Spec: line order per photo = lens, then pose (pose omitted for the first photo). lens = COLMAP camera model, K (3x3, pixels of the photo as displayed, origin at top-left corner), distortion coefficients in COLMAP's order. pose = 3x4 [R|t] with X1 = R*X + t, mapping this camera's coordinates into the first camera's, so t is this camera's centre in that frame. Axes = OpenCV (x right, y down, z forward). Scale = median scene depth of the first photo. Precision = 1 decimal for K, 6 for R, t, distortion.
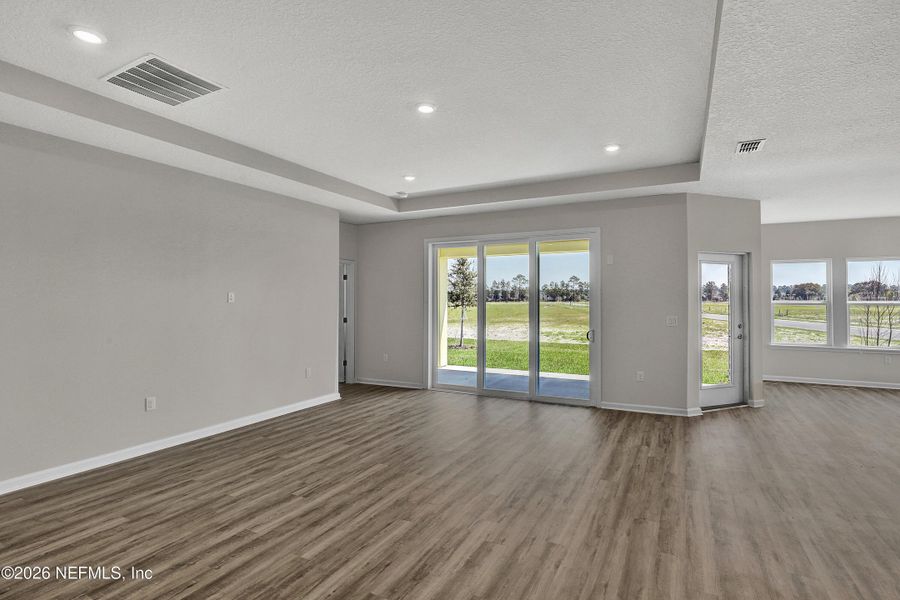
lens RADIAL K [[435.6, 0, 461.3], [0, 435.6, 297.0], [0, 0, 1]] dist [-0.031578, 0.000026]
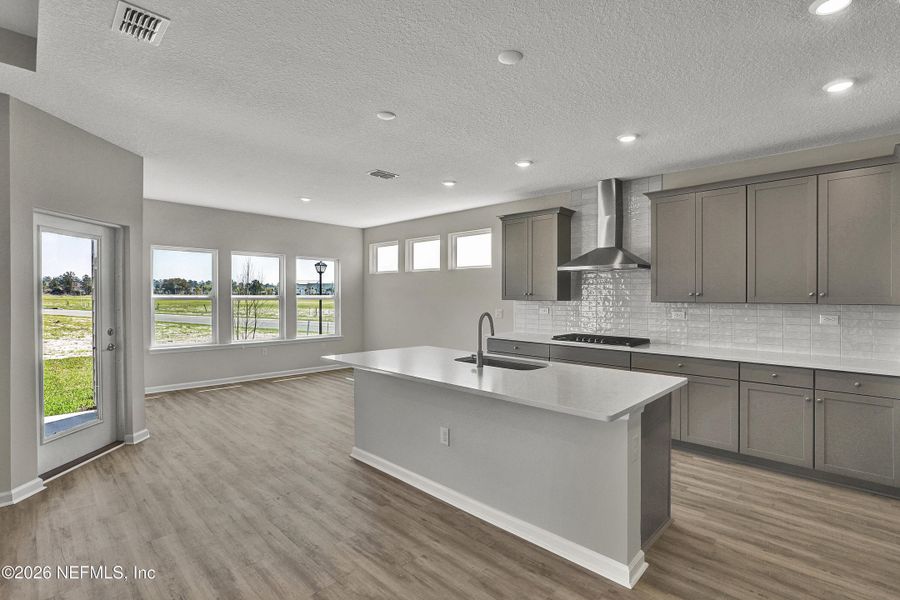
lens RADIAL K [[423.7, 0, 450.0], [0, 423.7, 300.0], [0, 0, 1]] dist [-0.013044, -0.000591]
pose [[0.304826, -0.008452, 0.952371, 0.151846], [-0.012399, 0.999841, 0.012842, 0.000703], [-0.952327, -0.015723, 0.304672, 0.243854]]
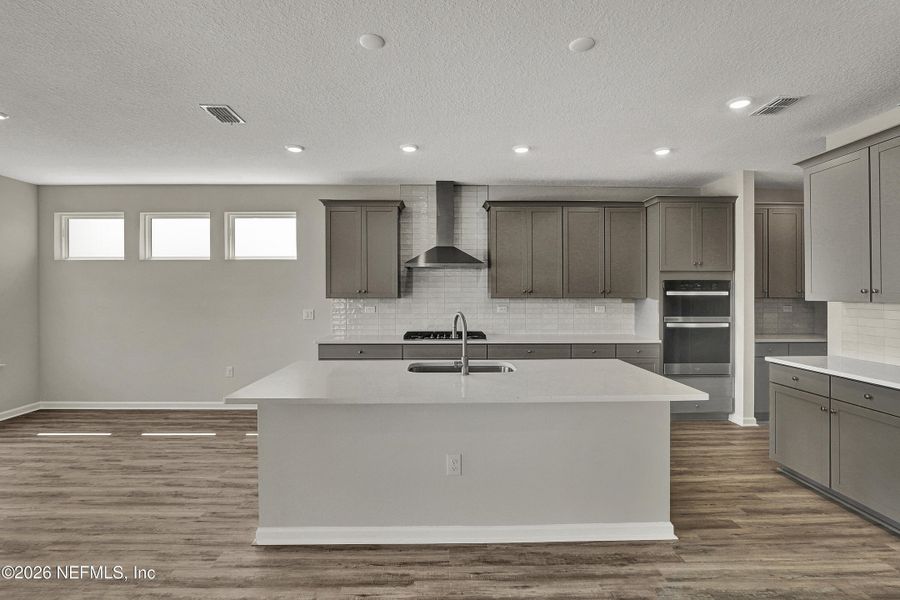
lens RADIAL K [[423.7, 0, 450.0], [0, 423.7, 300.0], [0, 0, 1]] dist [-0.013044, -0.000591]
pose [[-0.457547, -0.011466, 0.889112, 0.257113], [-0.004226, 0.999934, 0.010721, 0.004385], [-0.889176, 0.001148, -0.457565, 0.564878]]
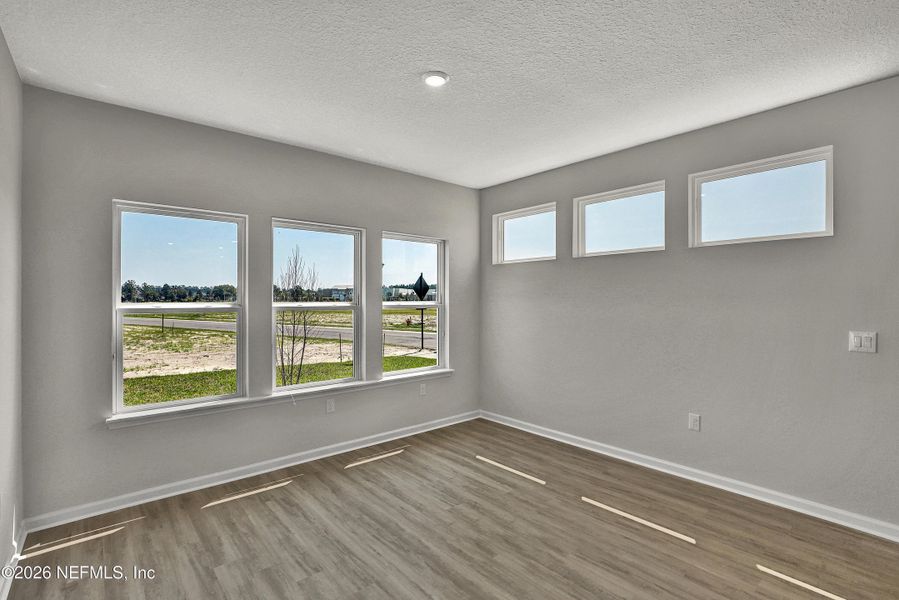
lens RADIAL K [[416.7, 0, 428.7], [0, 416.7, 302.9], [0, 0, 1]] dist [-0.002310, -0.000143]
pose [[0.421317, -0.008863, 0.906870, 0.568494], [-0.003678, 0.999927, 0.011481, 0.001617], [-0.906906, -0.008173, 0.421254, 0.653441]]
